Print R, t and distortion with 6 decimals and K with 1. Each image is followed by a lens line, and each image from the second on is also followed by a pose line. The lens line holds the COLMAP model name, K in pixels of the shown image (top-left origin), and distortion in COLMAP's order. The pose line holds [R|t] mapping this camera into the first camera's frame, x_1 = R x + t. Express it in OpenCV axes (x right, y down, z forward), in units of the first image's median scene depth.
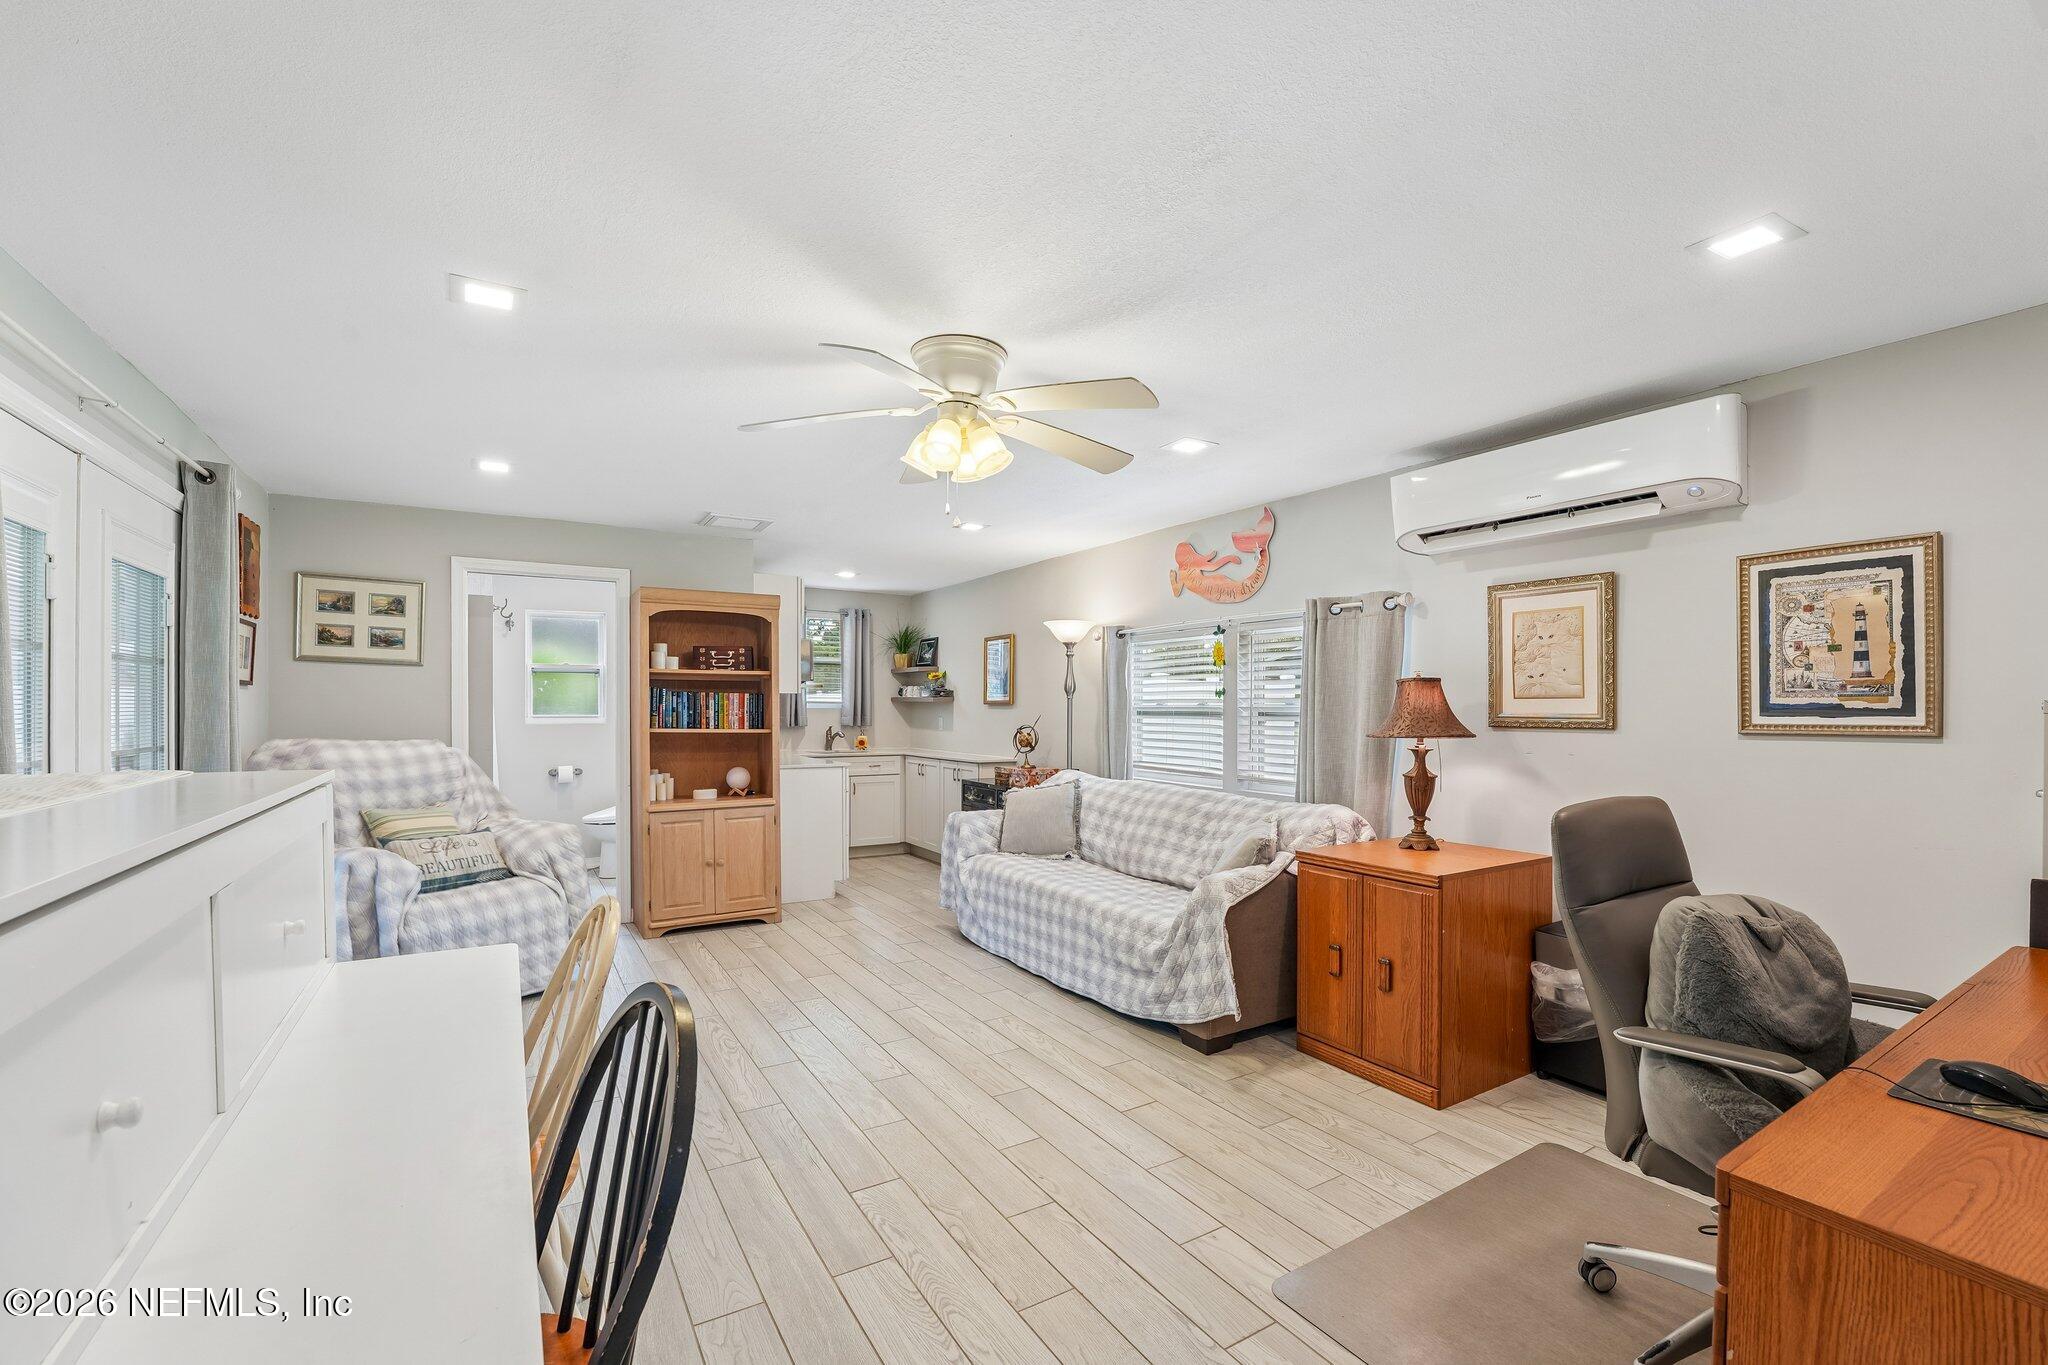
lens RADIAL K [[856.3, 0, 1010.3], [0, 856.3, 696.7], [0, 0, 1]] dist [-0.034463, -0.000136]
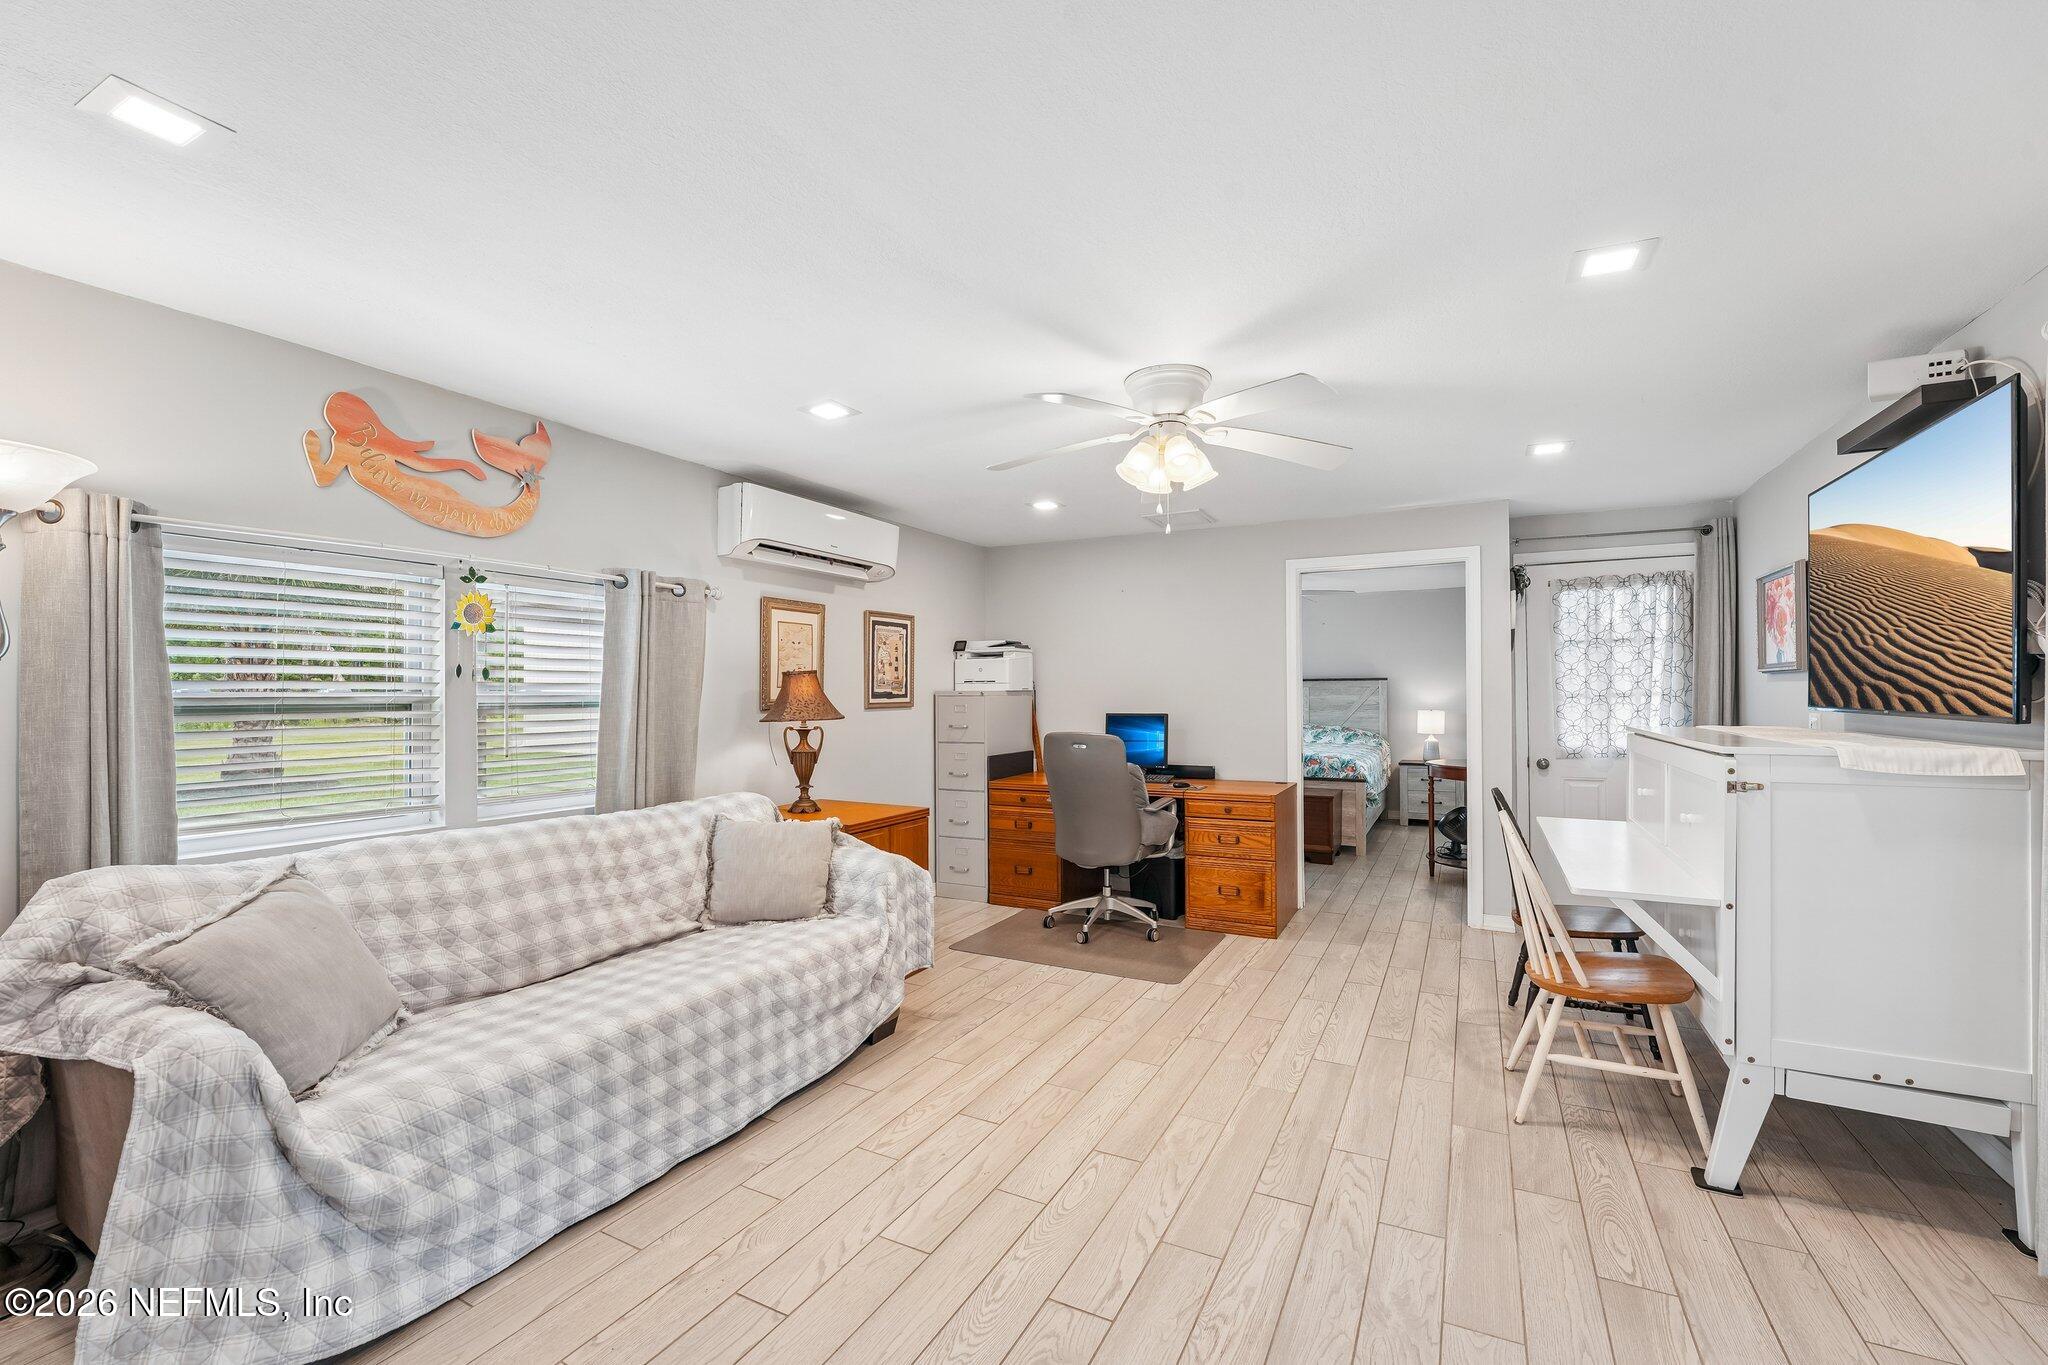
lens RADIAL K [[856.3, 0, 1010.3], [0, 856.3, 696.7], [0, 0, 1]] dist [-0.034463, -0.000136]
pose [[-0.515987, -0.005143, 0.856581, -0.716767], [-0.009183, 0.999958, 0.000473, 0.012209], [-0.856547, -0.007622, -0.516013, 1.396901]]
